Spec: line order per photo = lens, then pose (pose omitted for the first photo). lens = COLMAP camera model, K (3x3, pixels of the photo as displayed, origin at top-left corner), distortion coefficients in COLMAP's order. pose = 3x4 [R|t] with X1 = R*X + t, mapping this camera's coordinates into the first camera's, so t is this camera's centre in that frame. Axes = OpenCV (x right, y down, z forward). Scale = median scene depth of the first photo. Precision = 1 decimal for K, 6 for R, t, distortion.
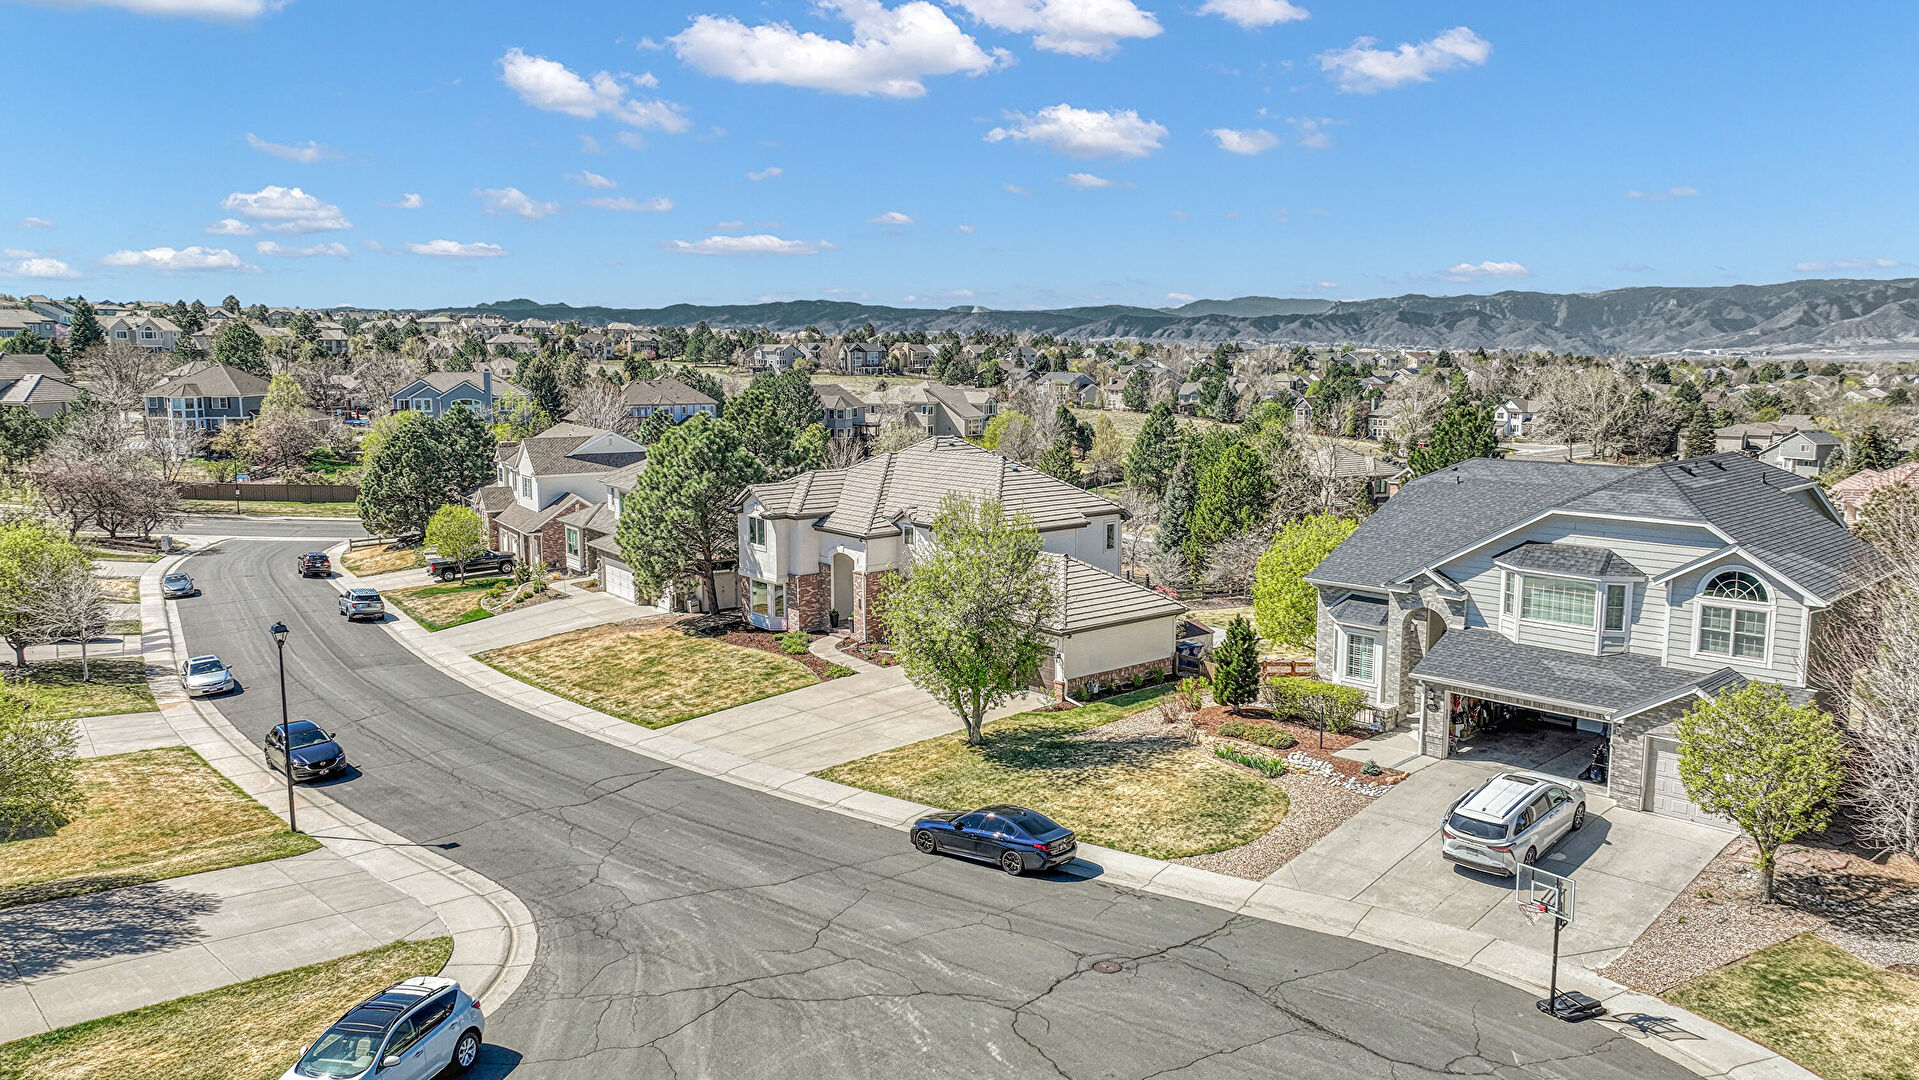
lens RADIAL K [[1344.9, 0, 962.1], [0, 1344.9, 515.4], [0, 0, 1]] dist [0.003943, 0.002087]
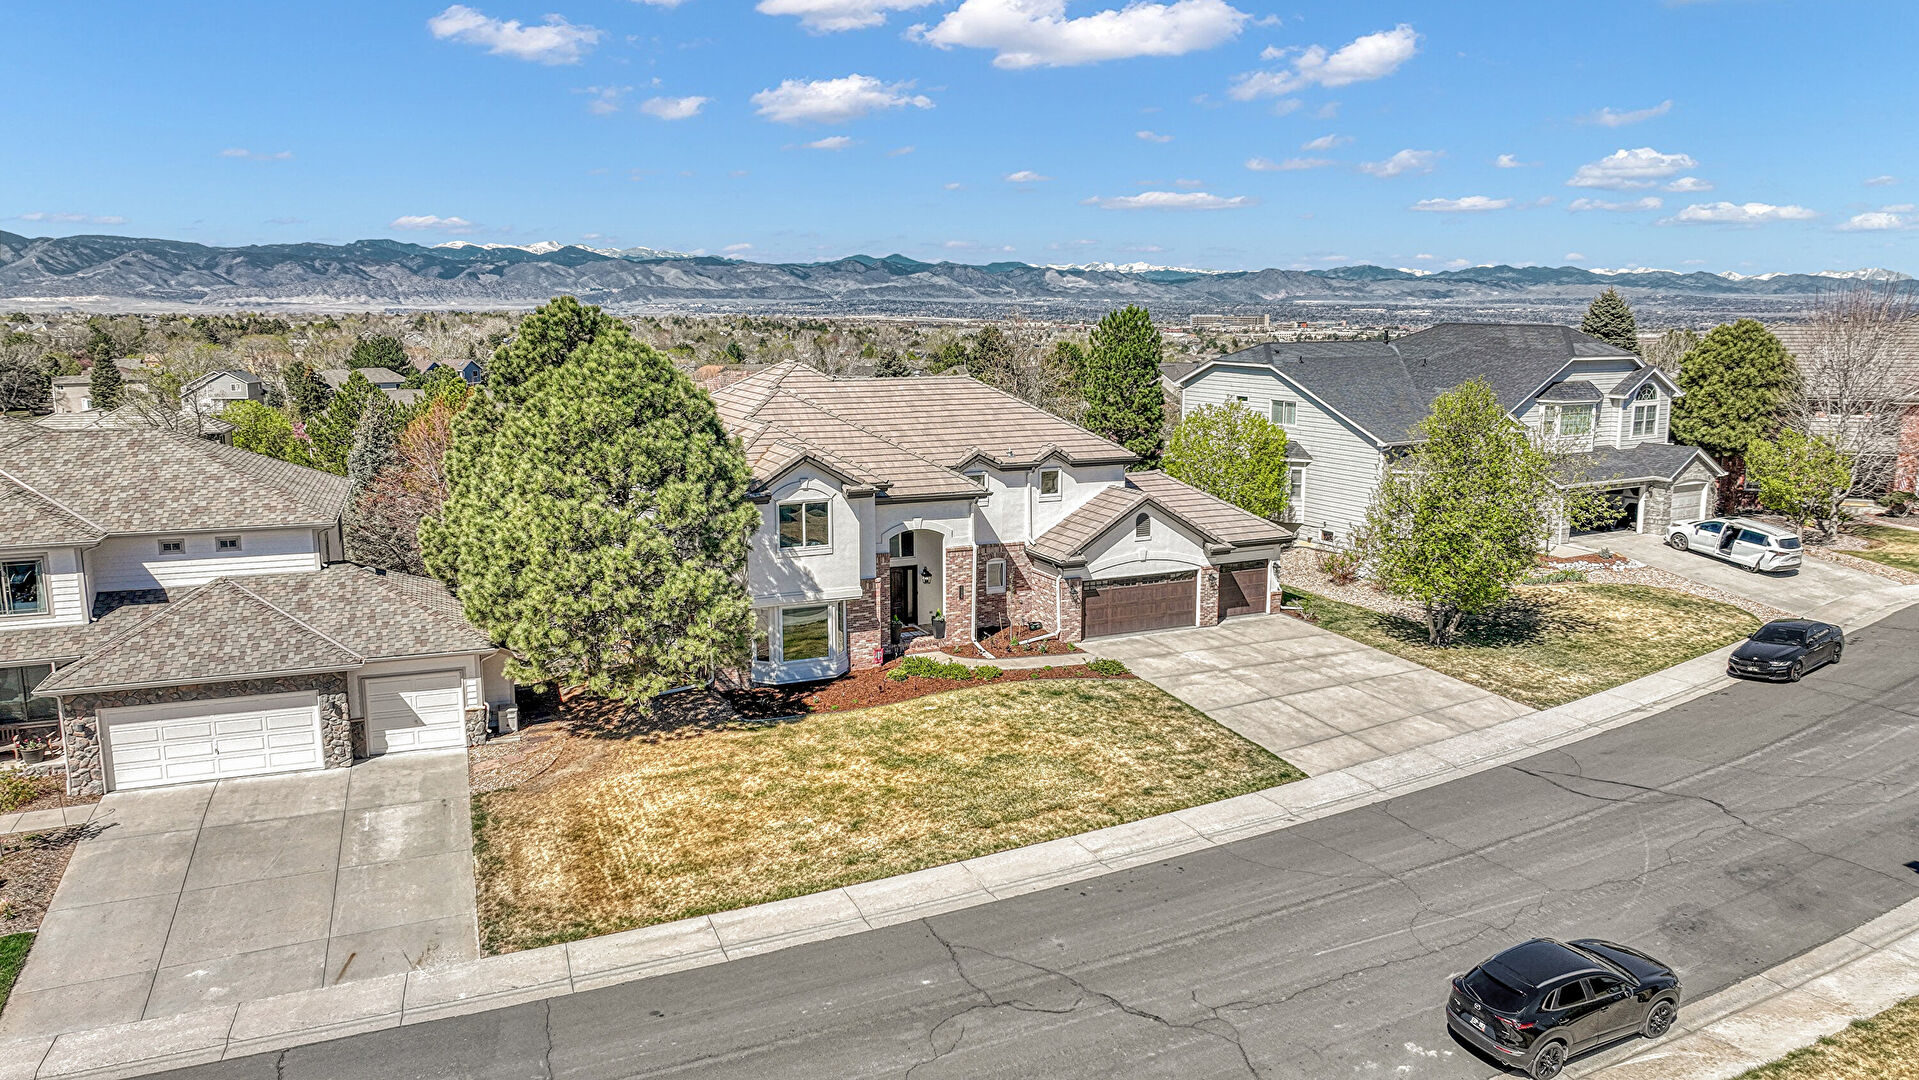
lens RADIAL K [[1327.6, 0, 958.8], [0, 1327.6, 580.7], [0, 0, 1]] dist [0.008202, 0.000737]
pose [[0.254587, -0.196875, 0.946798, -0.718907], [0.117190, 0.978123, 0.171877, -0.058927], [-0.959923, 0.067197, 0.272090, 0.794260]]
